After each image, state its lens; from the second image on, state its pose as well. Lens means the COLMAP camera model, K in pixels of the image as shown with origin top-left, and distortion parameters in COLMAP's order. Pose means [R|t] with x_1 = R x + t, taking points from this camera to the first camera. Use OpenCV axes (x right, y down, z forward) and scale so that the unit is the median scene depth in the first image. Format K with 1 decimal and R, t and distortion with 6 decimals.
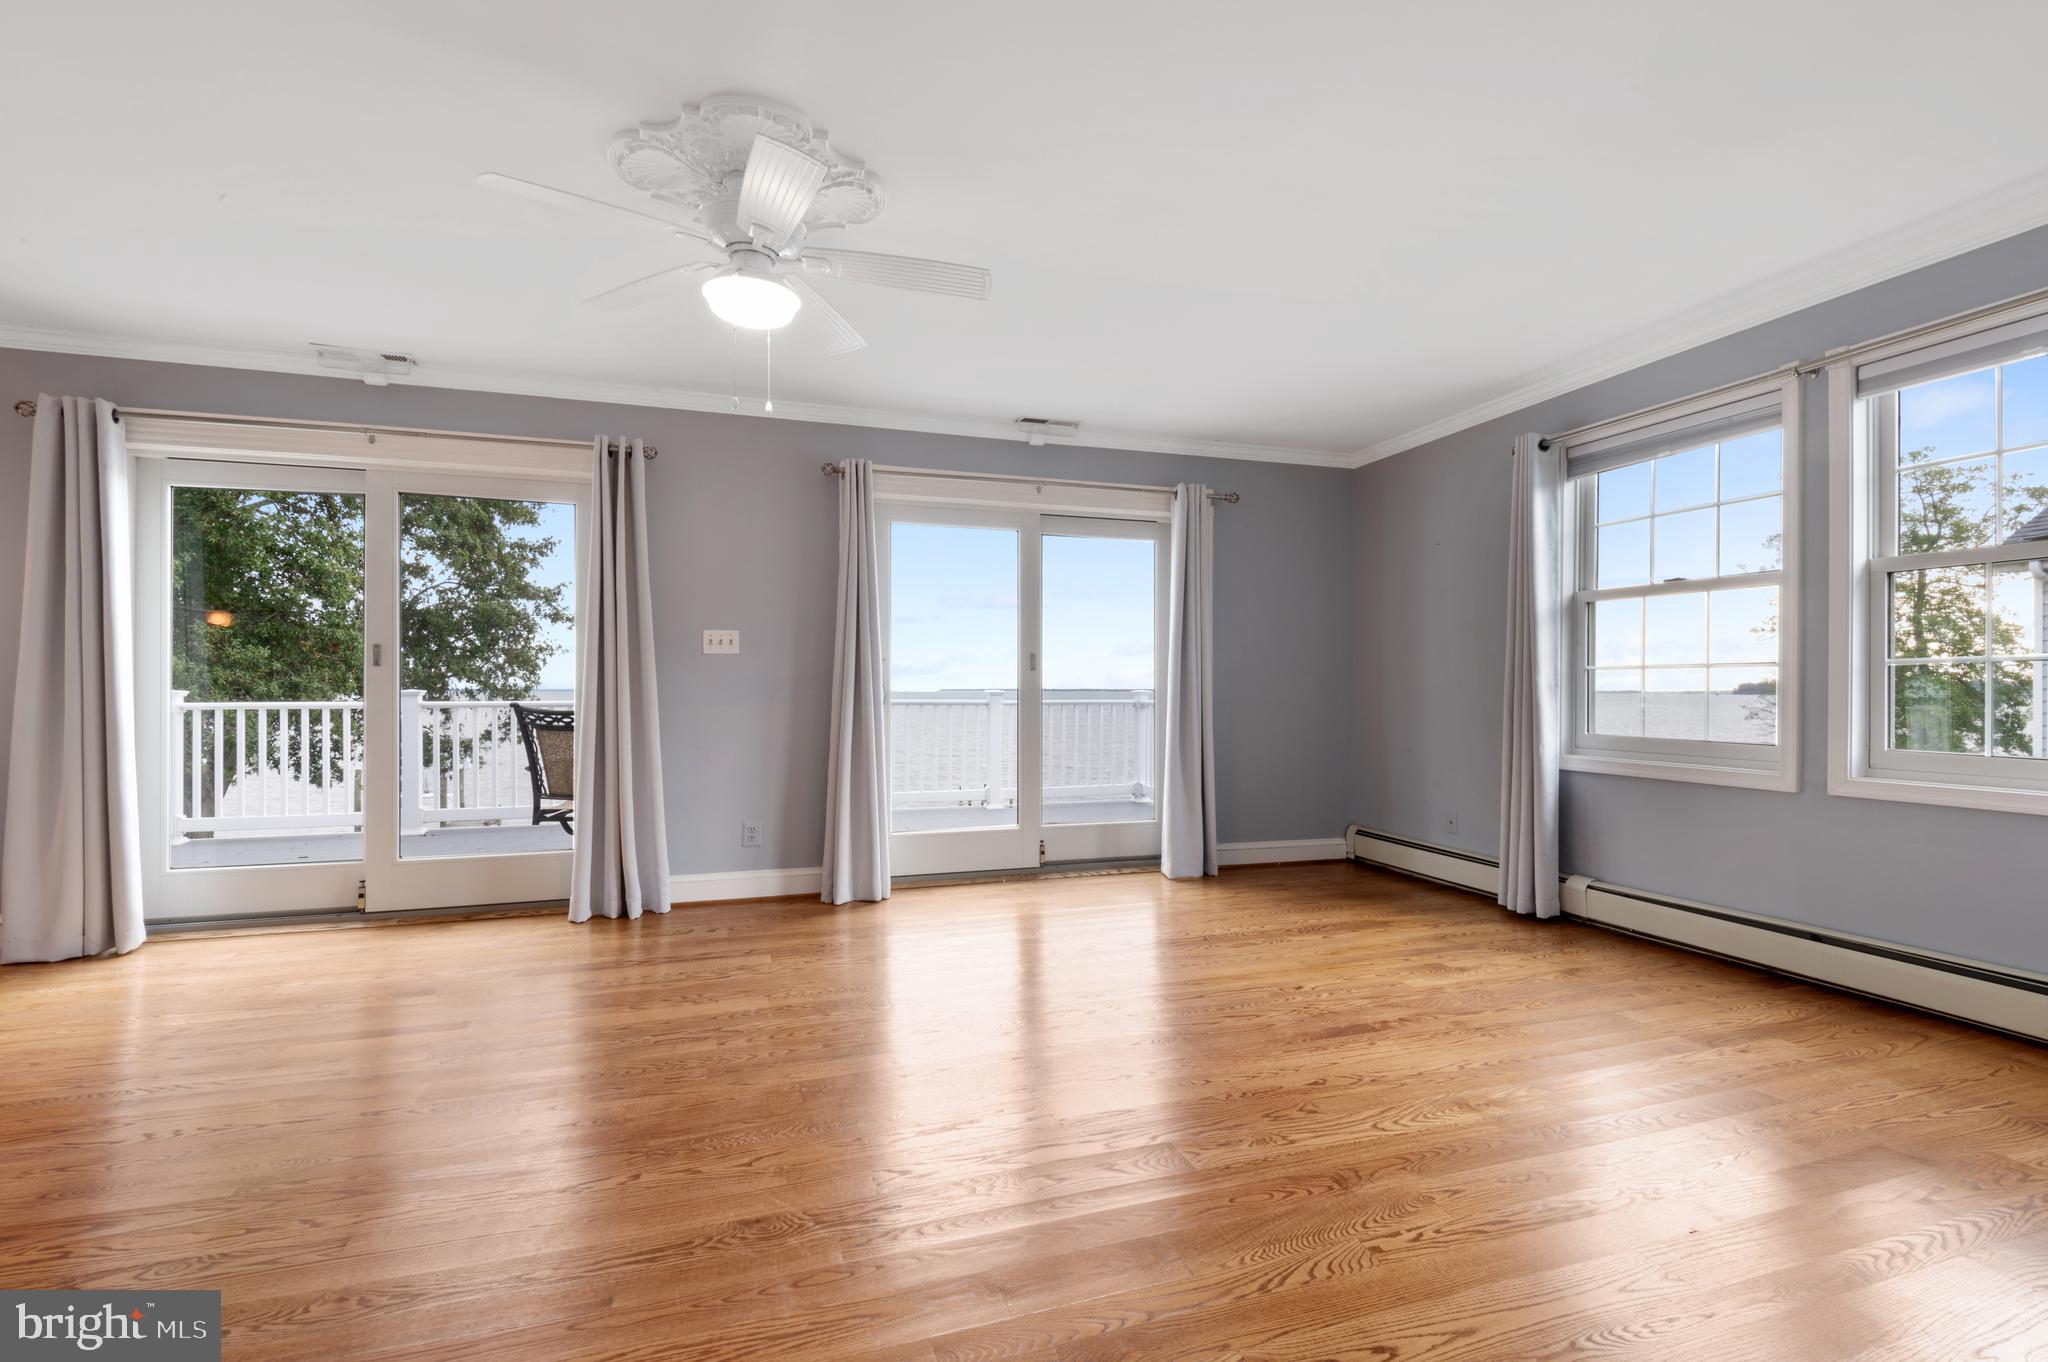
lens RADIAL K [[932.2, 0, 1036.9], [0, 932.2, 686.5], [0, 0, 1]] dist [-0.003564, -0.004038]
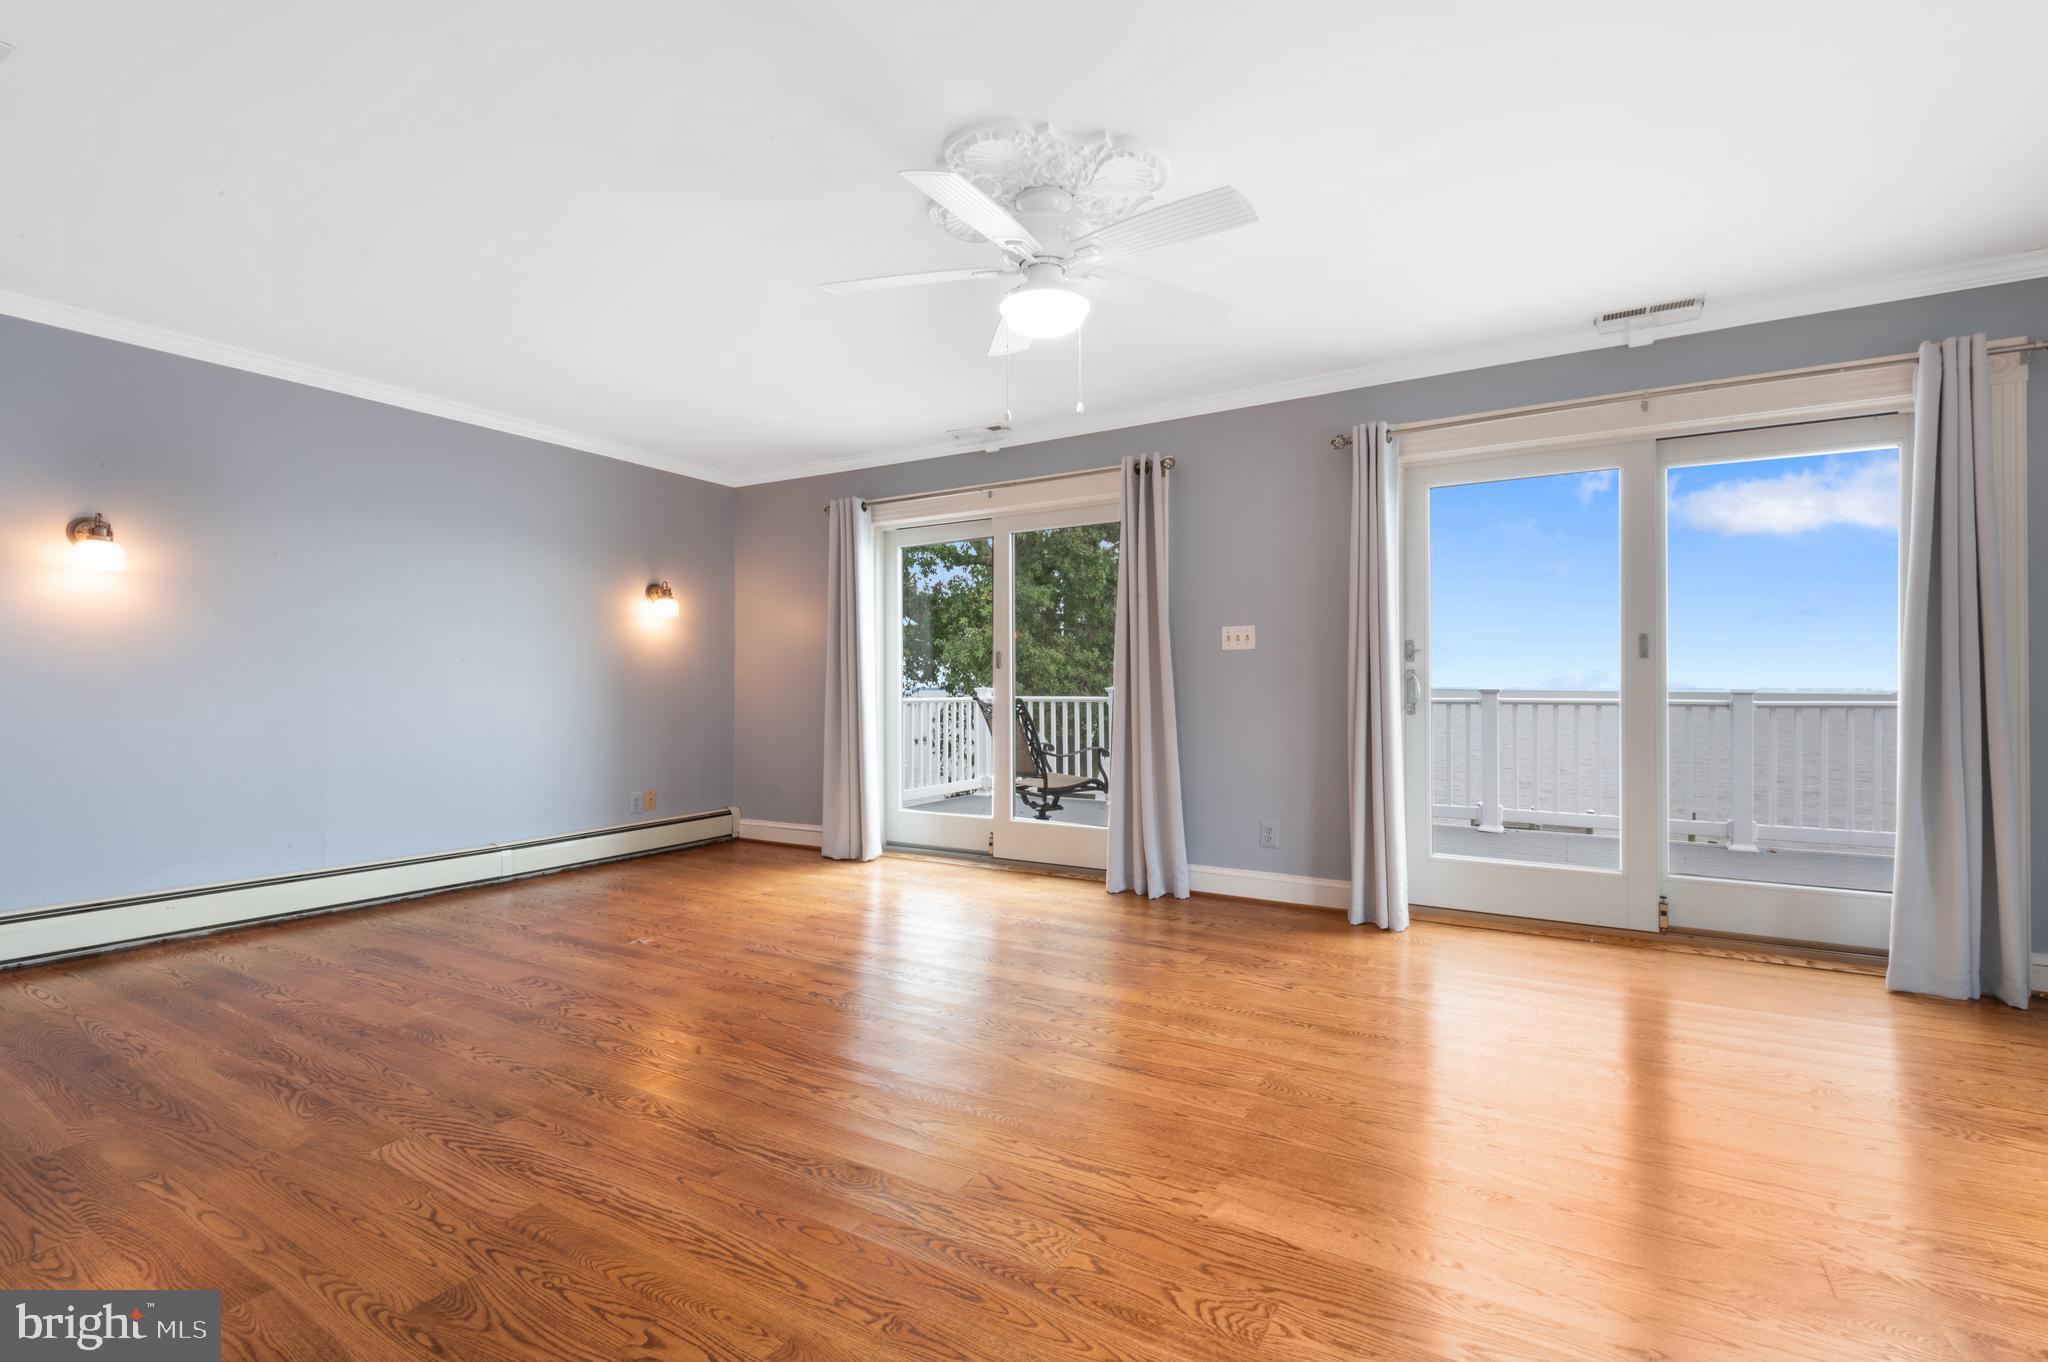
lens RADIAL K [[932.2, 0, 1023.6], [0, 932.2, 685.2], [0, 0, 1]] dist [-0.003564, -0.004038]
pose [[0.625938, -0.003060, -0.779867, 0.313612], [0.004047, 0.999992, -0.000675, 0.002759], [0.779862, -0.002734, 0.625945, 0.210659]]
